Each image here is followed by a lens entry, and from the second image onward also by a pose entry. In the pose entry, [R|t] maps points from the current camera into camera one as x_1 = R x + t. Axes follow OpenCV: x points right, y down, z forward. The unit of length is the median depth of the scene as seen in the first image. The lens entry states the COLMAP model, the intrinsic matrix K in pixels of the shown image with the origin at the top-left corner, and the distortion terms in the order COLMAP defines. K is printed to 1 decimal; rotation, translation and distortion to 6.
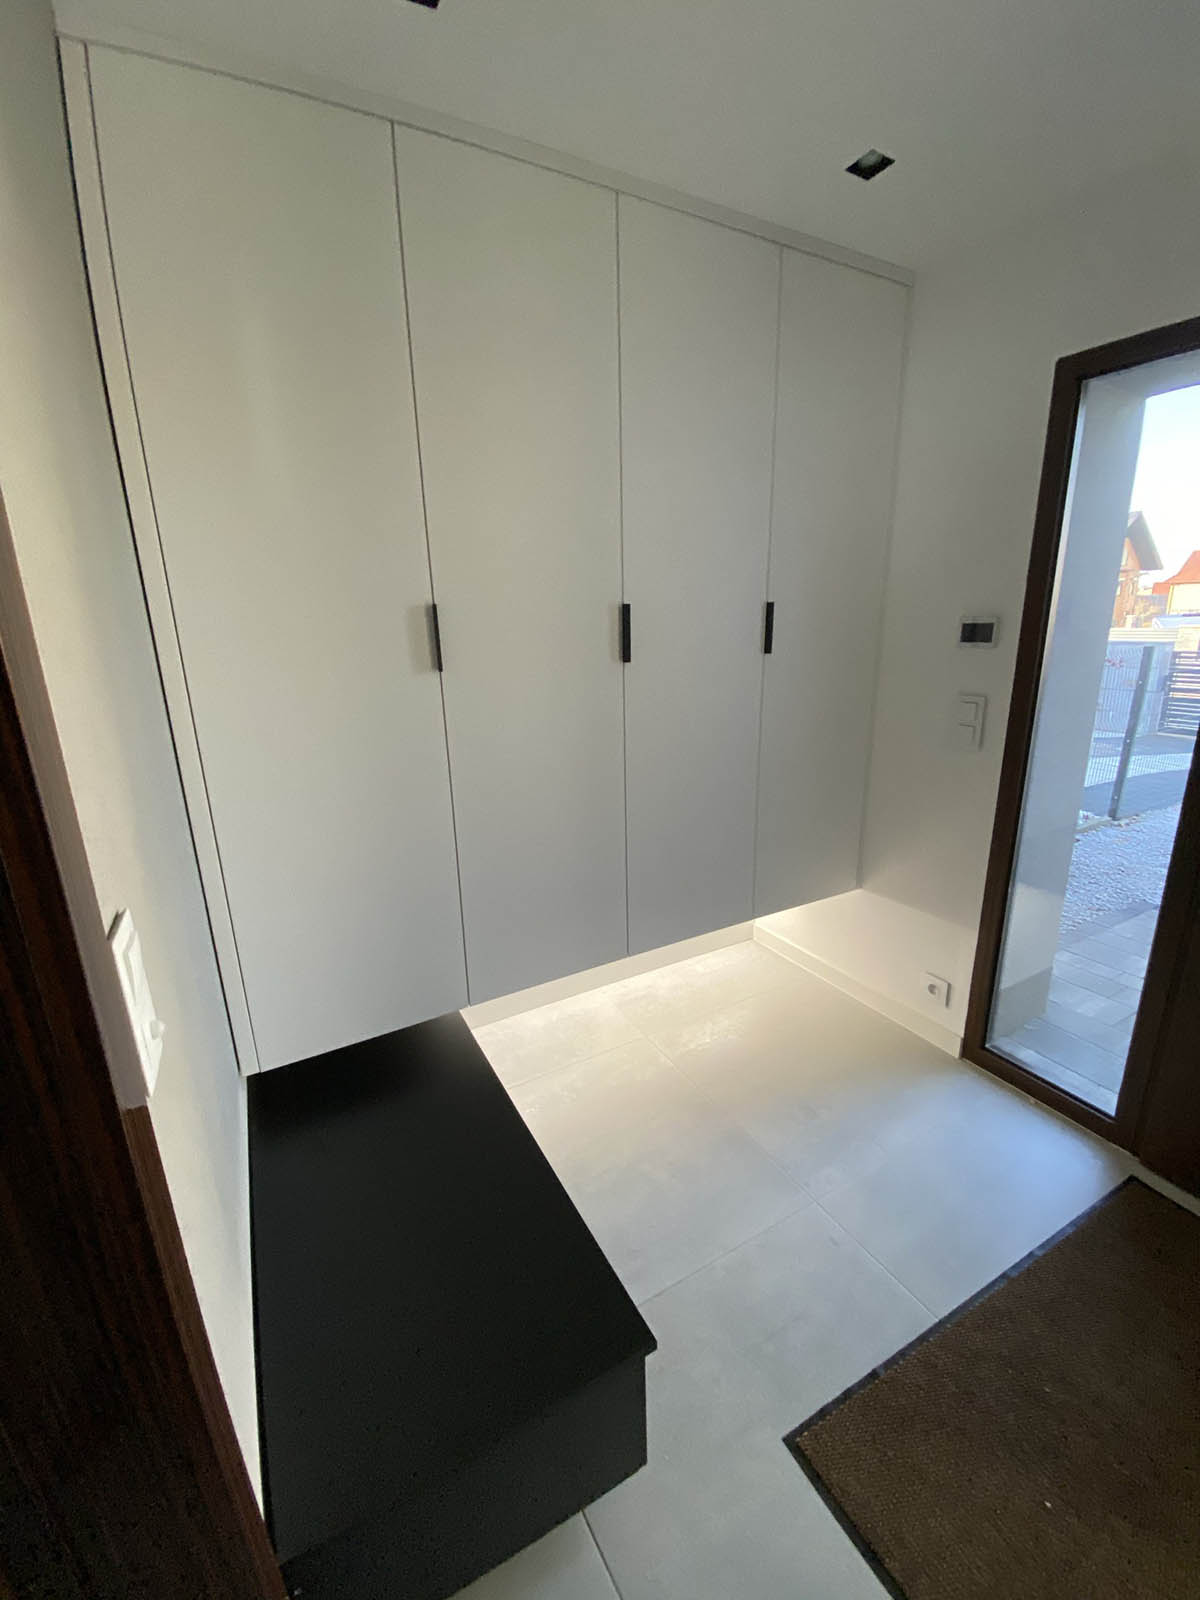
lens RADIAL K [[711.5, 0, 600.0], [0, 711.5, 800.0], [0, 0, 1]] dist [0.000323, 0.000192]
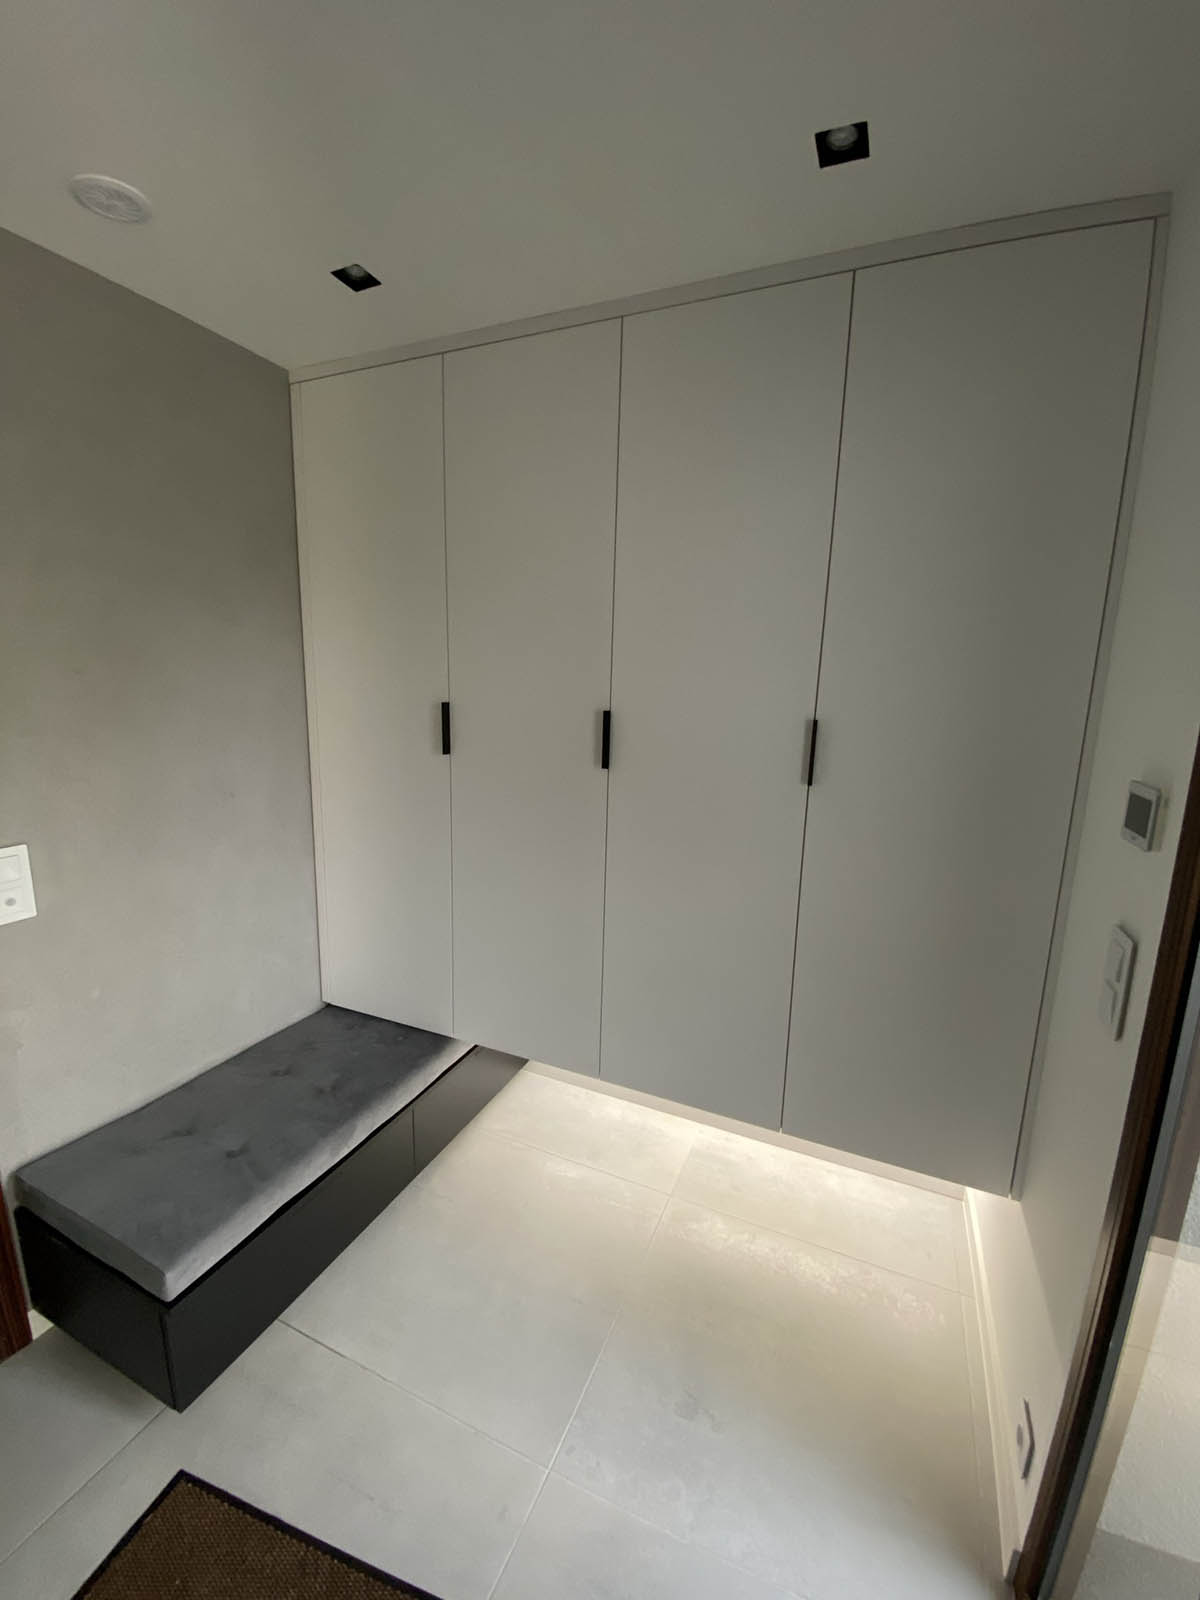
lens RADIAL K [[650.6, 0, 600.0], [0, 650.6, 800.0], [0, 0, 1]] dist [0.052468, -0.034917]
pose [[0.590721, 0.166922, -0.789421, 0.844421], [-0.264864, 0.964269, 0.005697, -0.168499], [0.762166, 0.205724, 0.613825, 0.507391]]
